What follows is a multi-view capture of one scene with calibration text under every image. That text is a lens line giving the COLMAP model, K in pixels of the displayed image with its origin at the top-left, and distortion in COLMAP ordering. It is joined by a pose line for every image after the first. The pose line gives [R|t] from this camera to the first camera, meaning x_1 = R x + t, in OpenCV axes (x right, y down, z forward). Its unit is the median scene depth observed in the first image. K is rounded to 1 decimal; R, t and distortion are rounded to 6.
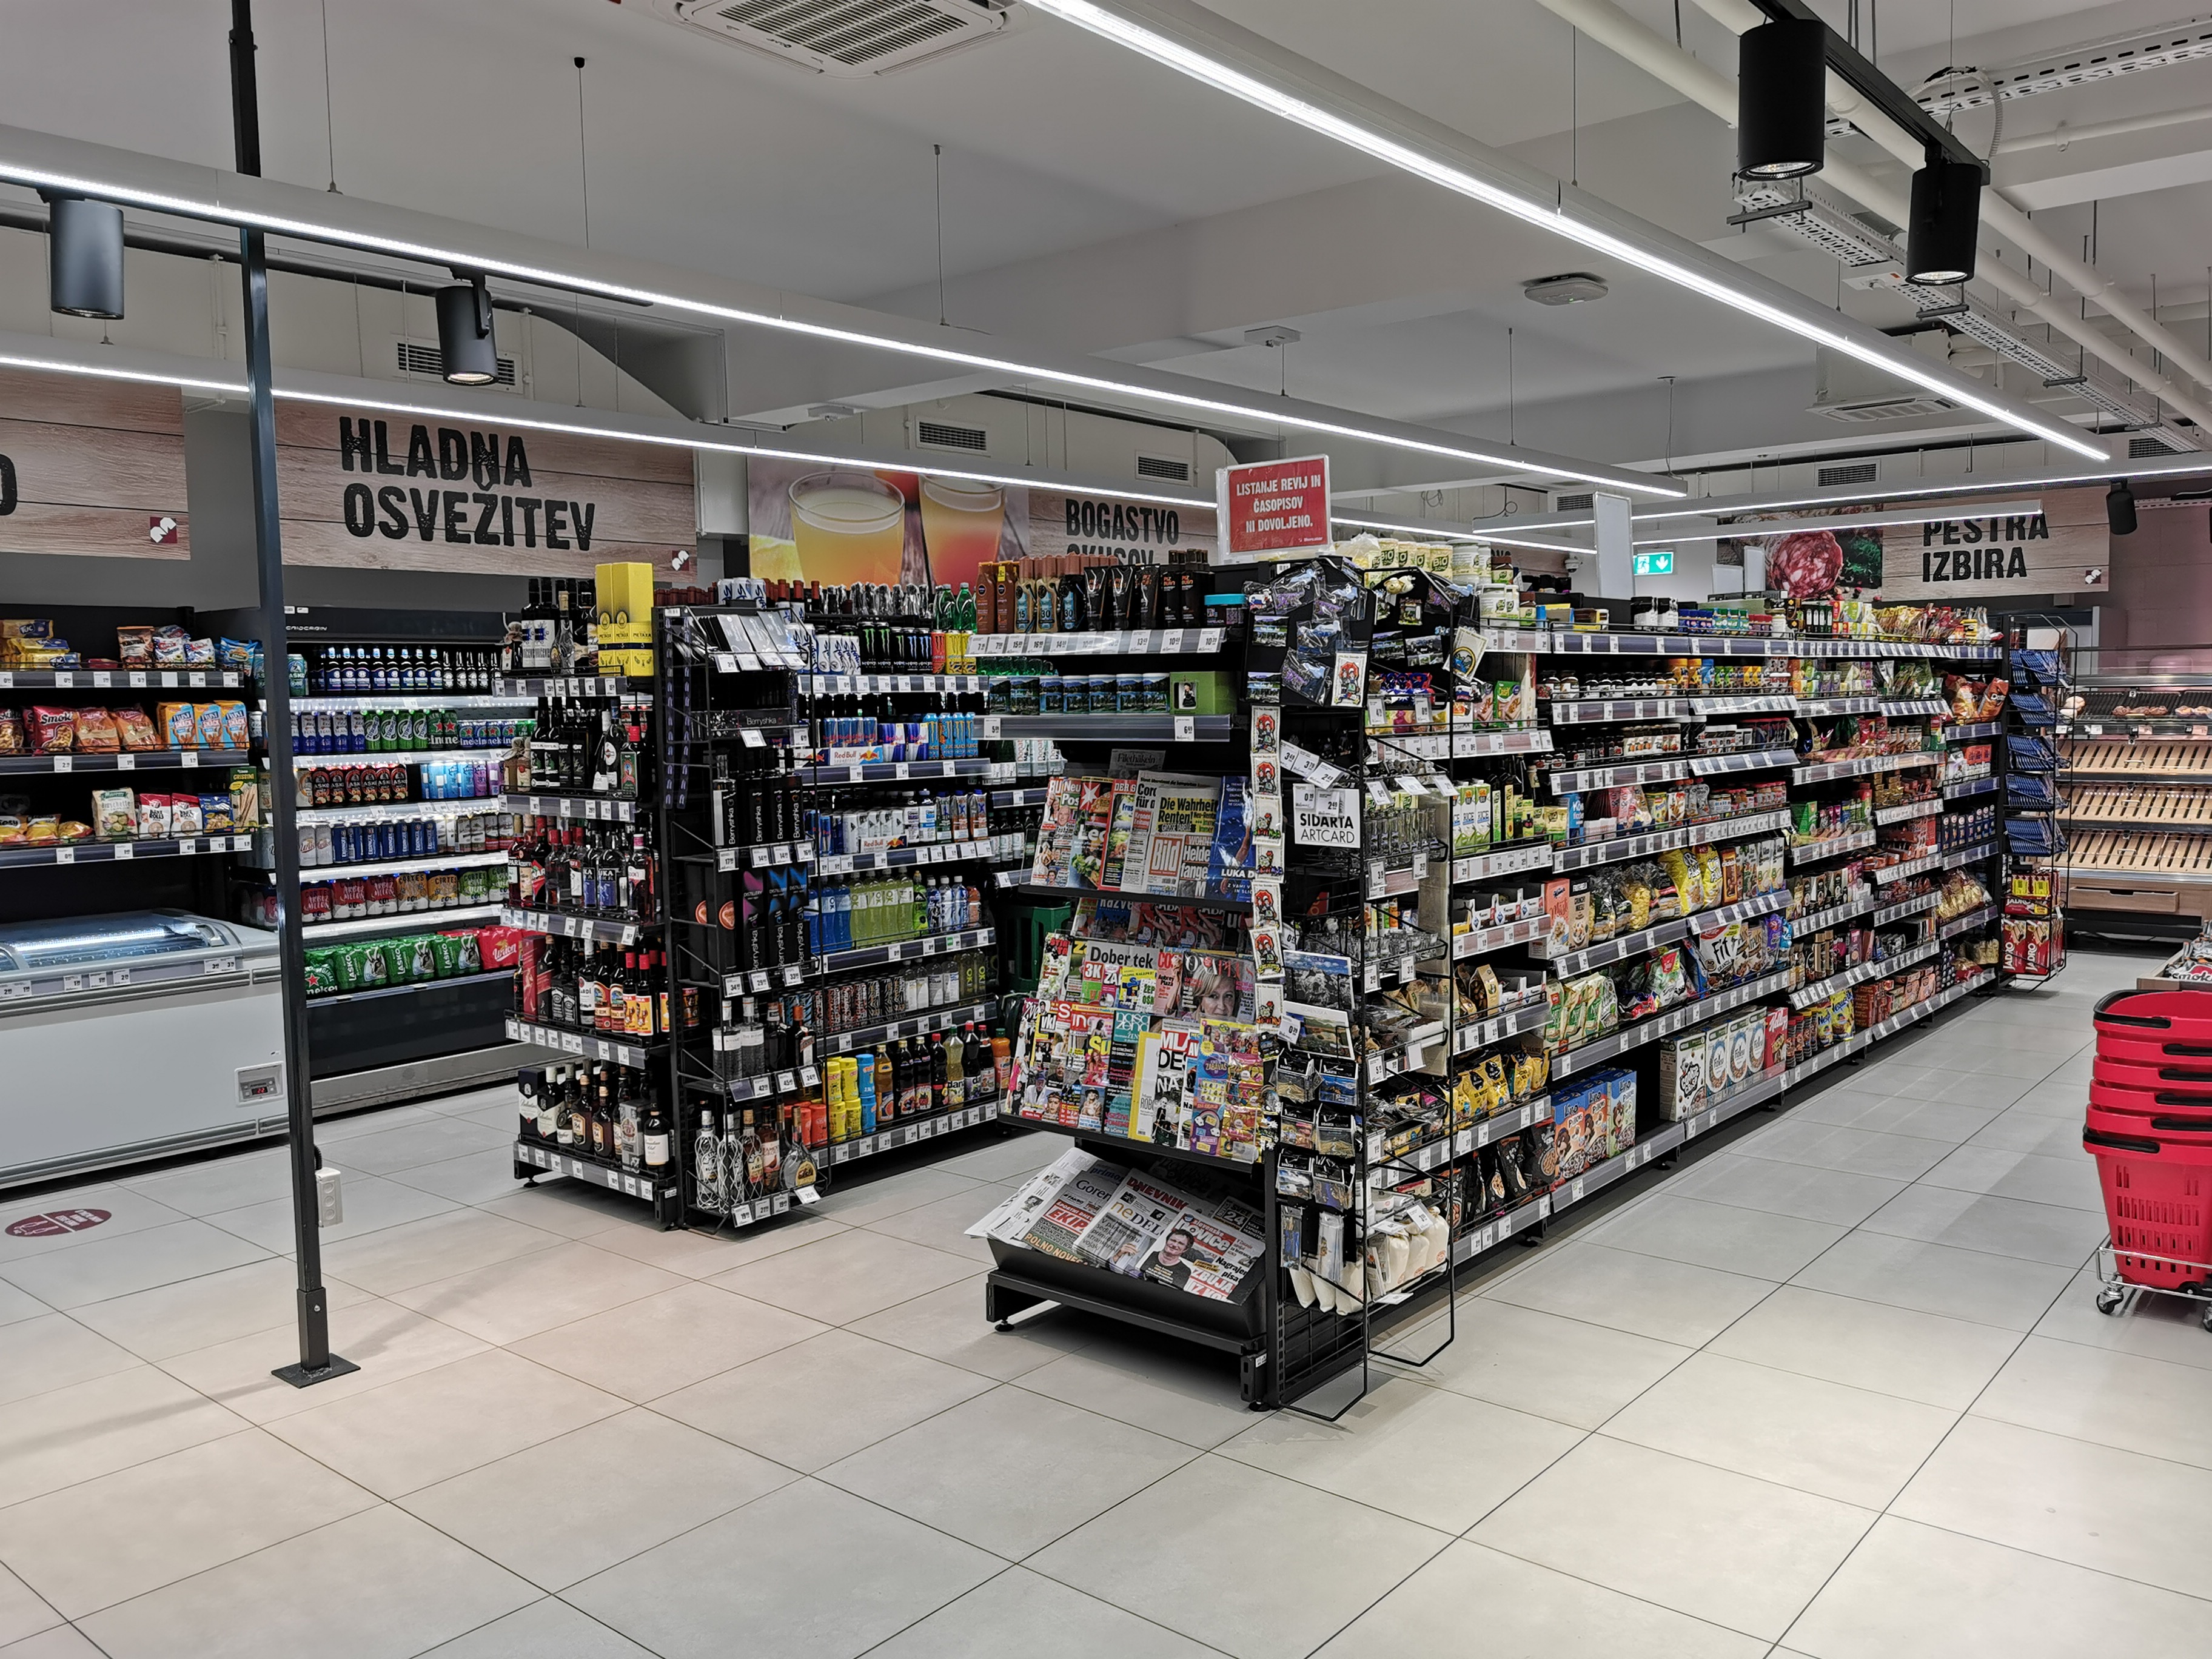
lens RADIAL K [[1733.1, 0, 1116.7], [0, 1733.1, 791.2], [0, 0, 1]] dist [0.073325, -0.084620]
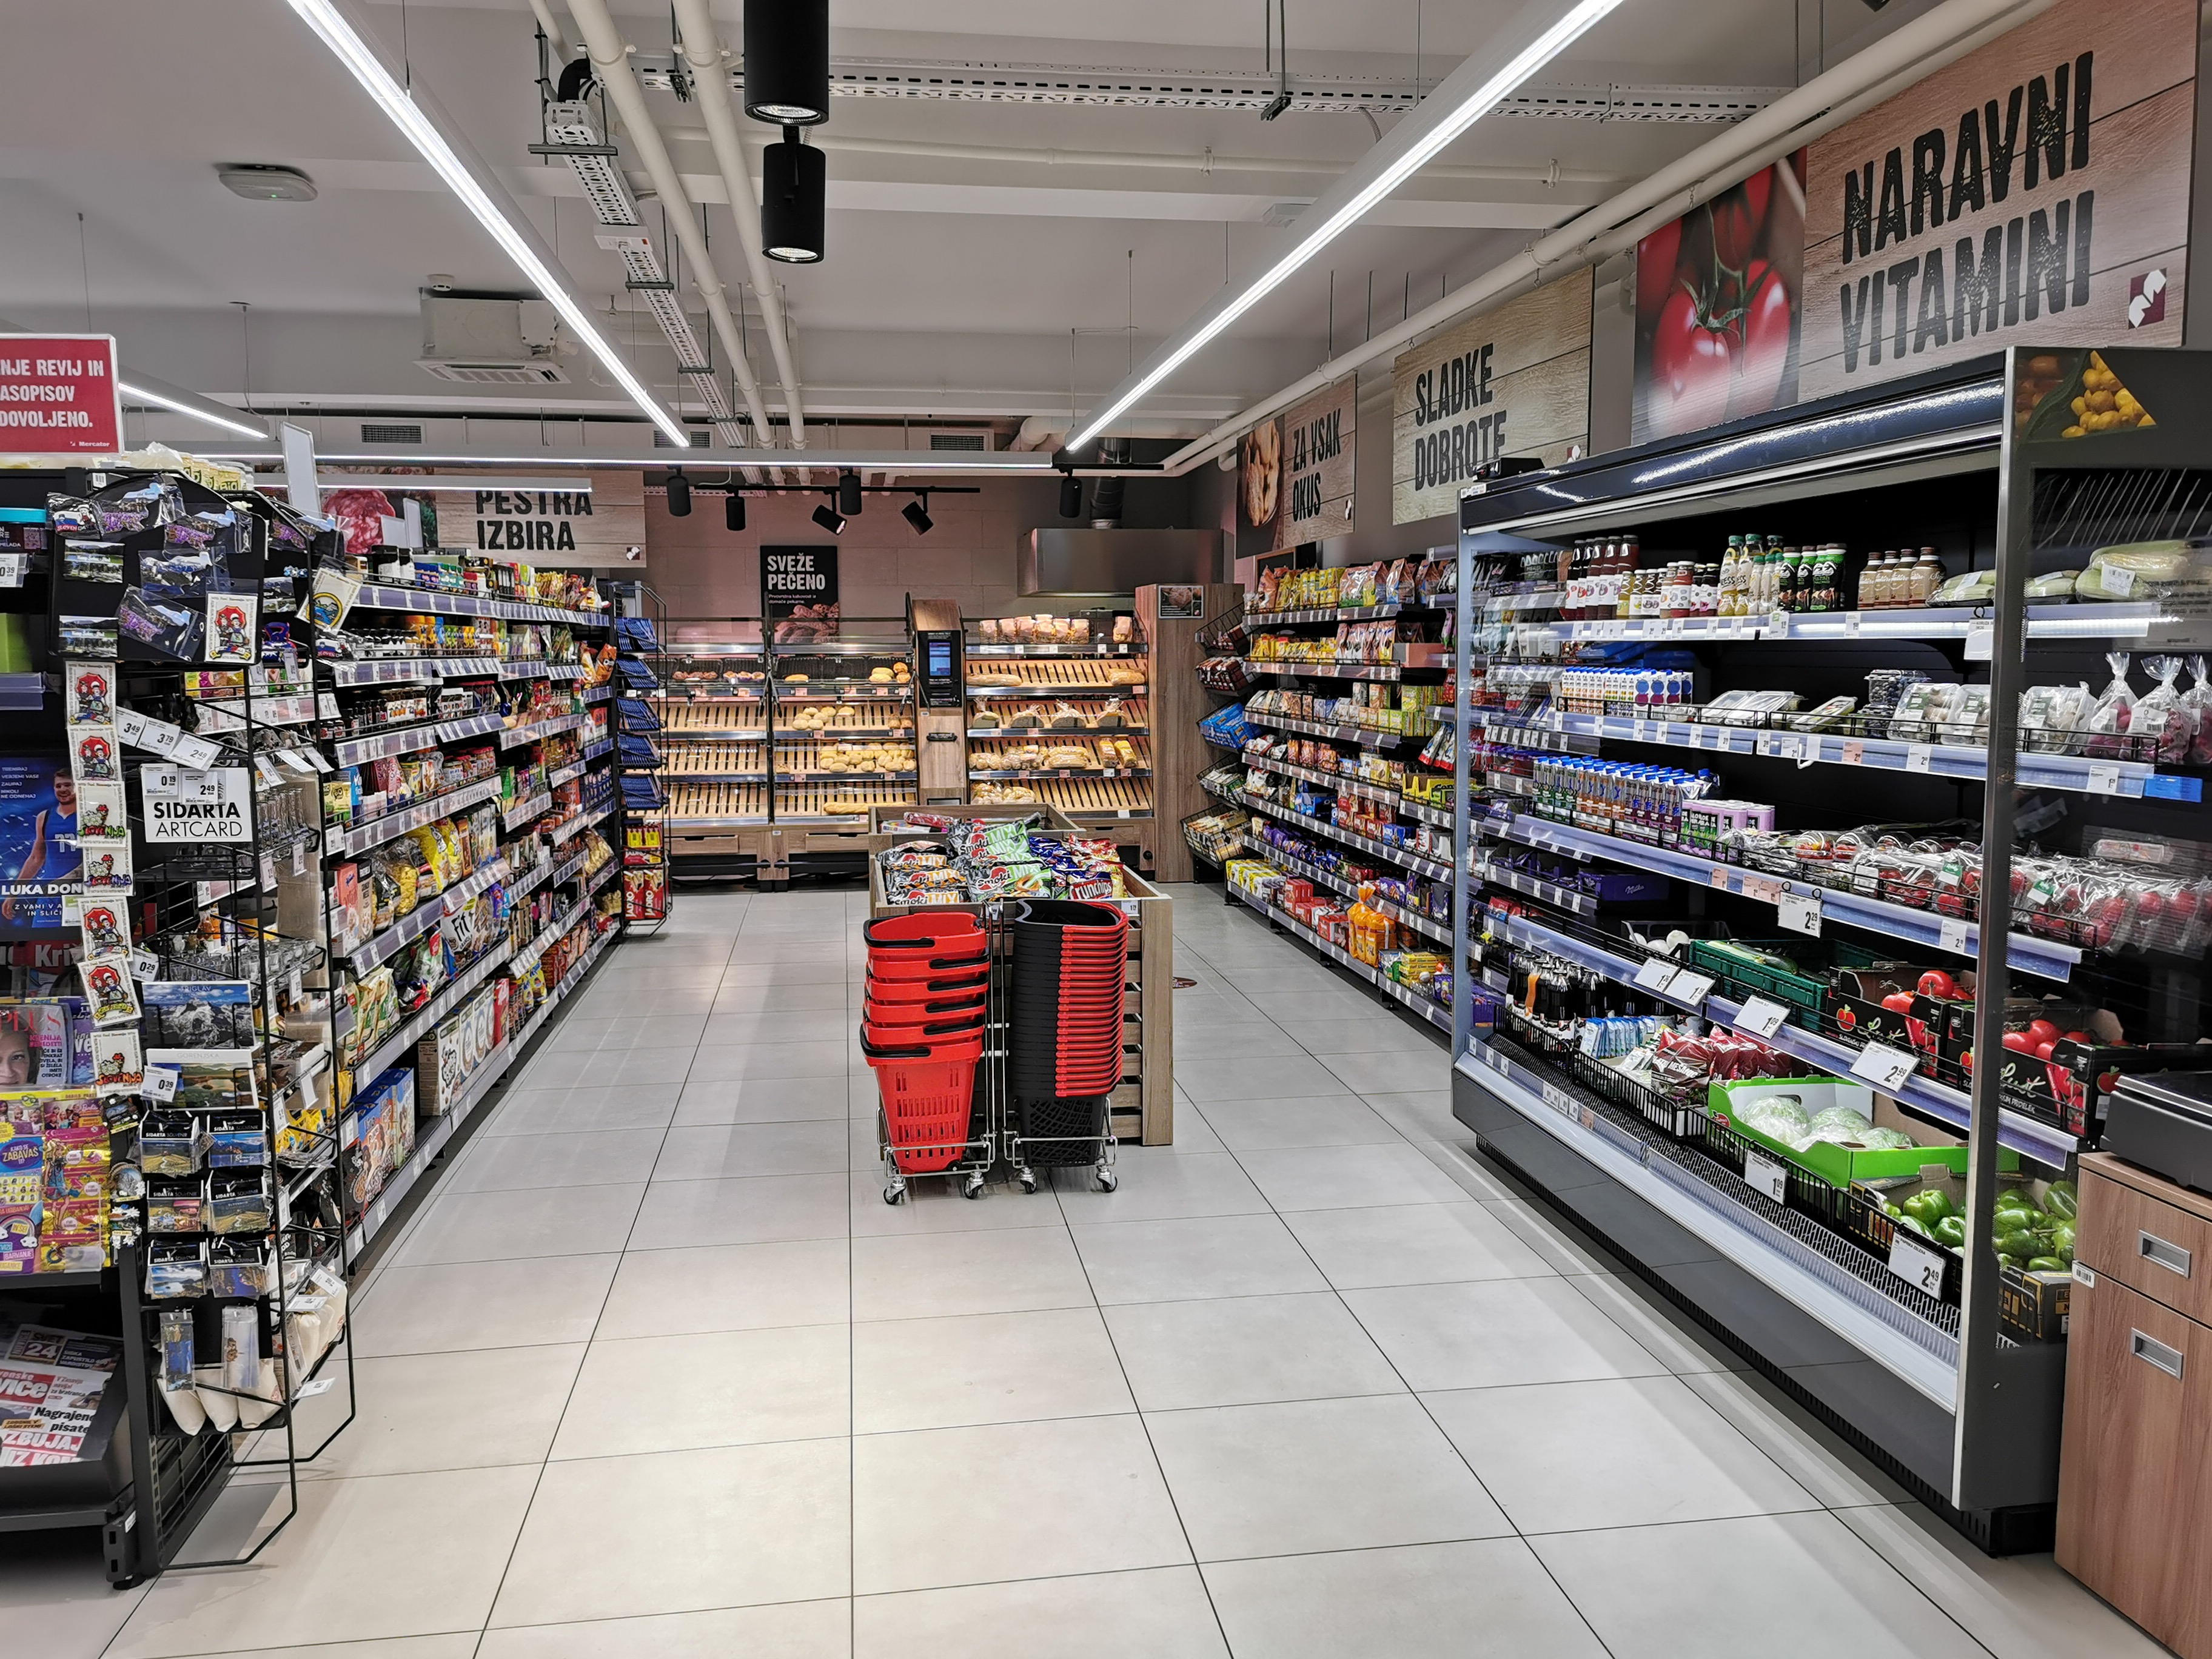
lens RADIAL K [[1733.1, 0, 1116.7], [0, 1733.1, 791.2], [0, 0, 1]] dist [0.073325, -0.084620]
pose [[0.662977, -0.050294, 0.746949, -0.163927], [0.036370, 0.998727, 0.034965, -0.003240], [-0.747756, 0.003986, 0.663962, 0.142783]]
